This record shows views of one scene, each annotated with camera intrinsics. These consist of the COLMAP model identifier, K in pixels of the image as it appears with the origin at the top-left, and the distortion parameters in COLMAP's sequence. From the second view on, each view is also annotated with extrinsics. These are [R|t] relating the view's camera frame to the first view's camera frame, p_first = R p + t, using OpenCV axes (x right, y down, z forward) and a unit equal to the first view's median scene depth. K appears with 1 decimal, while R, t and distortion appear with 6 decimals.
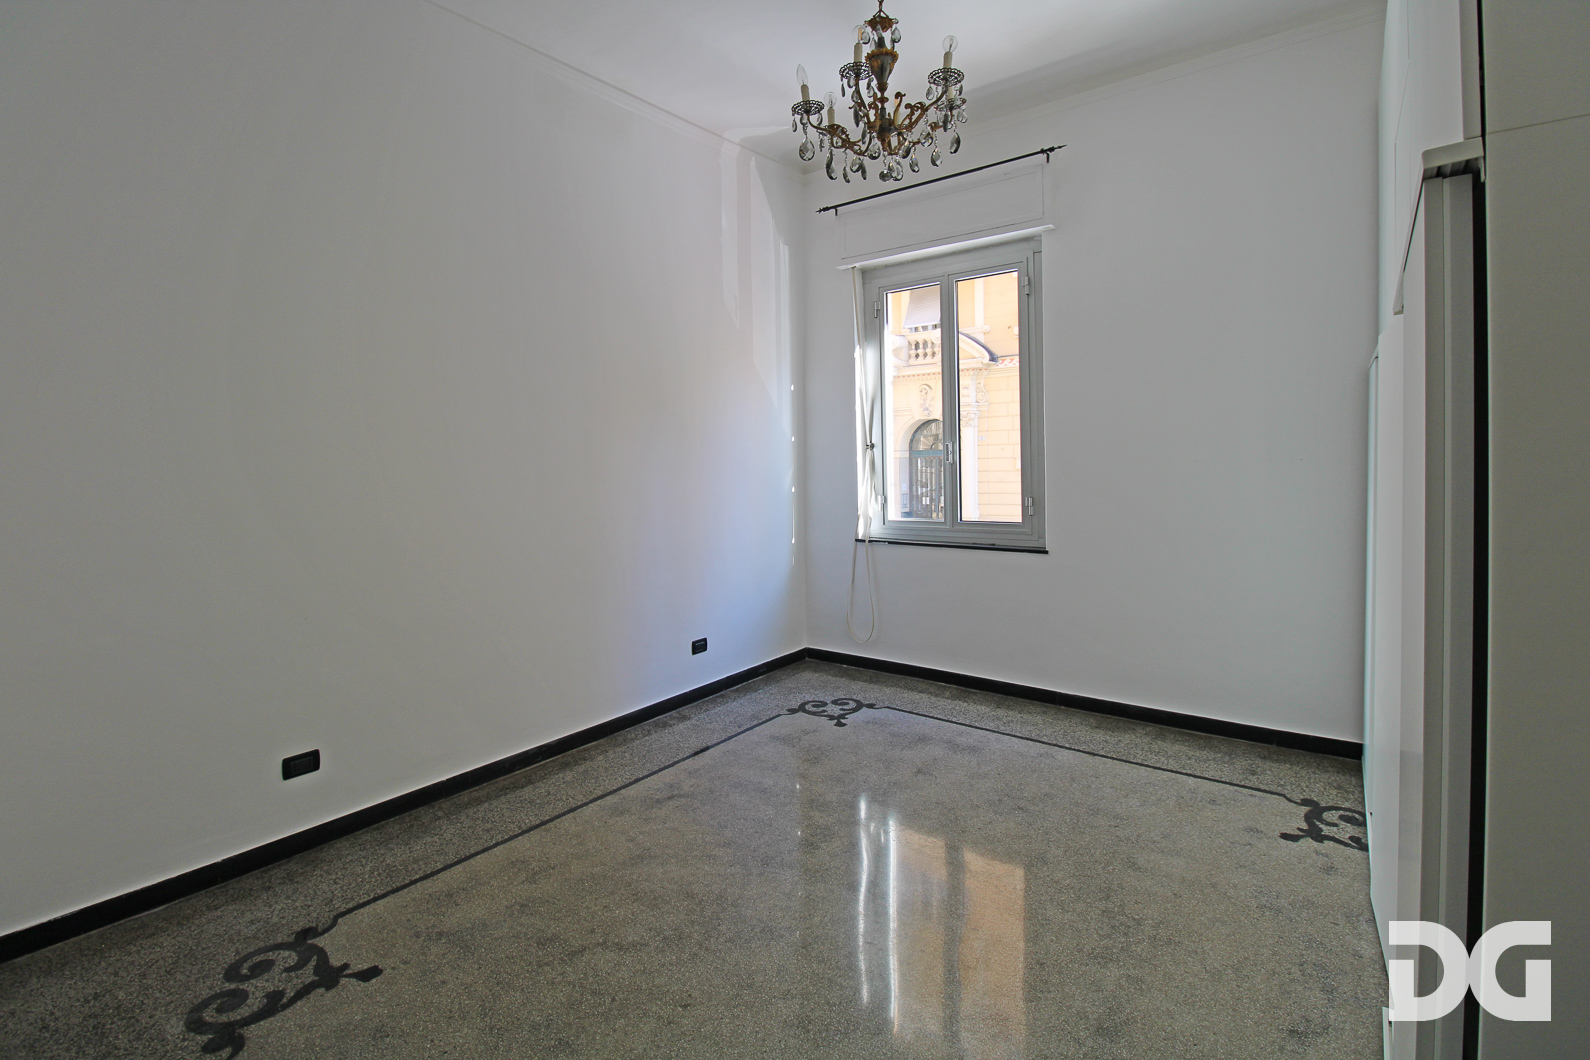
lens RADIAL K [[743.1, 0, 801.1], [0, 743.1, 460.0], [0, 0, 1]] dist [0.000305, -0.009255]
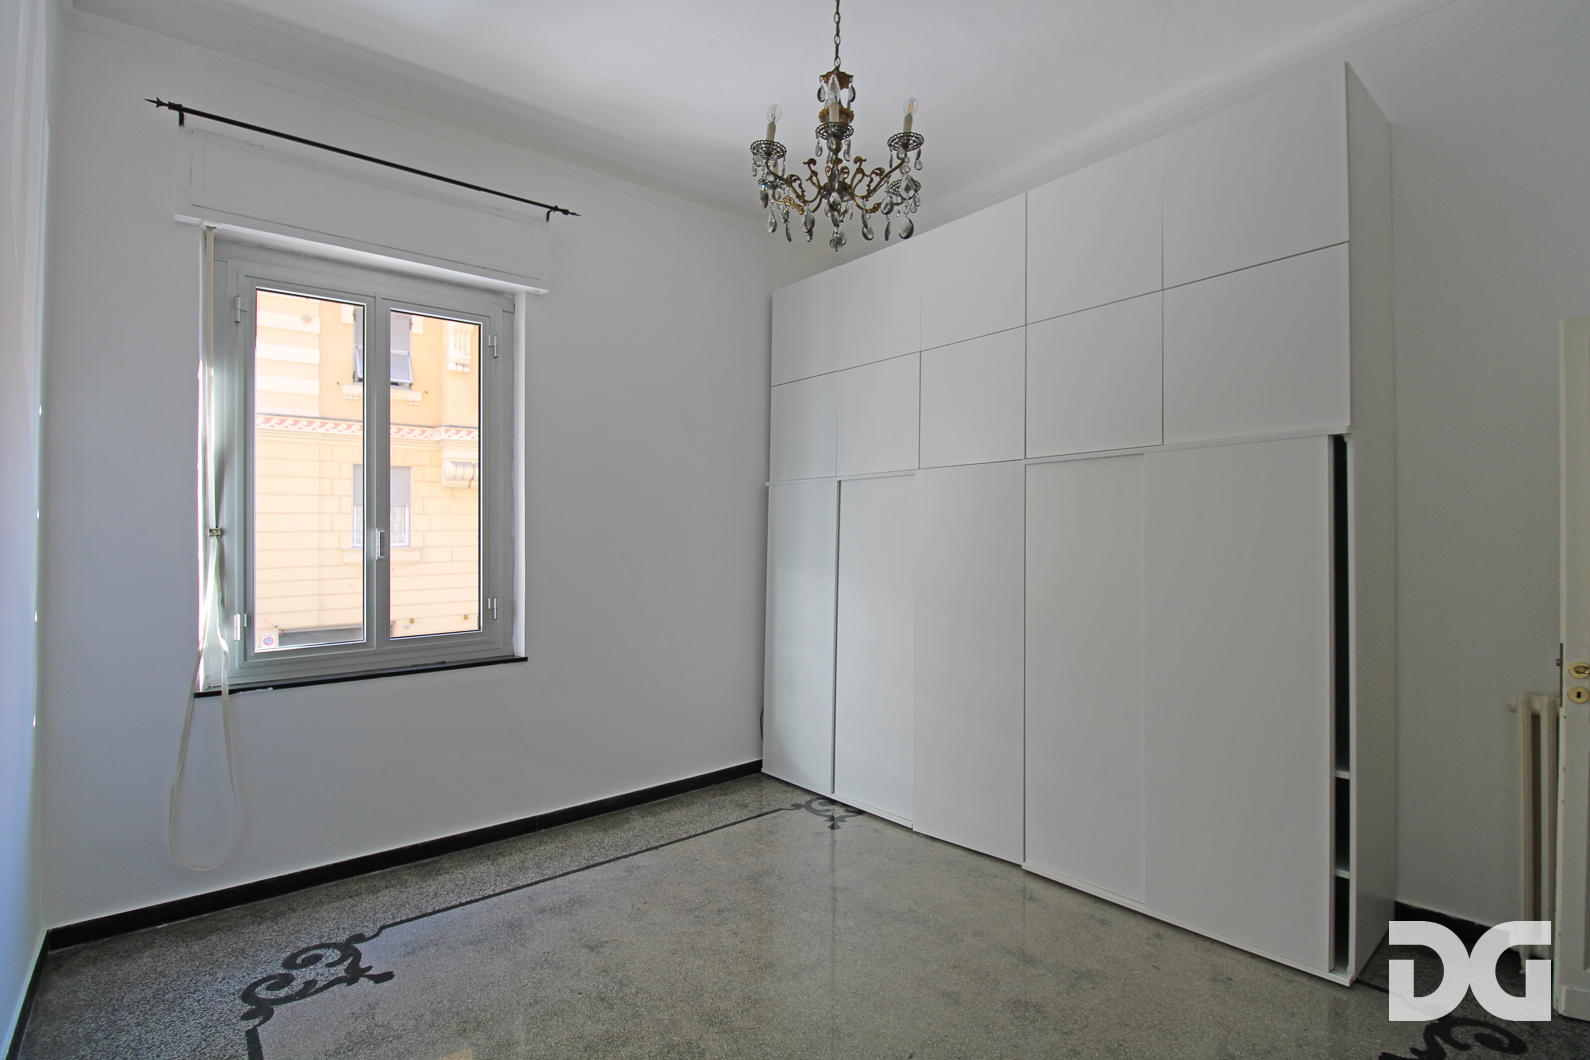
lens RADIAL K [[759.5, 0, 798.8], [0, 759.5, 543.5], [0, 0, 1]] dist [-0.023845, -0.001031]
pose [[0.213743, 0.012764, 0.976807, -0.463656], [0.016473, 0.999725, -0.016668, 0.008823], [-0.976751, 0.019654, 0.213474, 0.493358]]
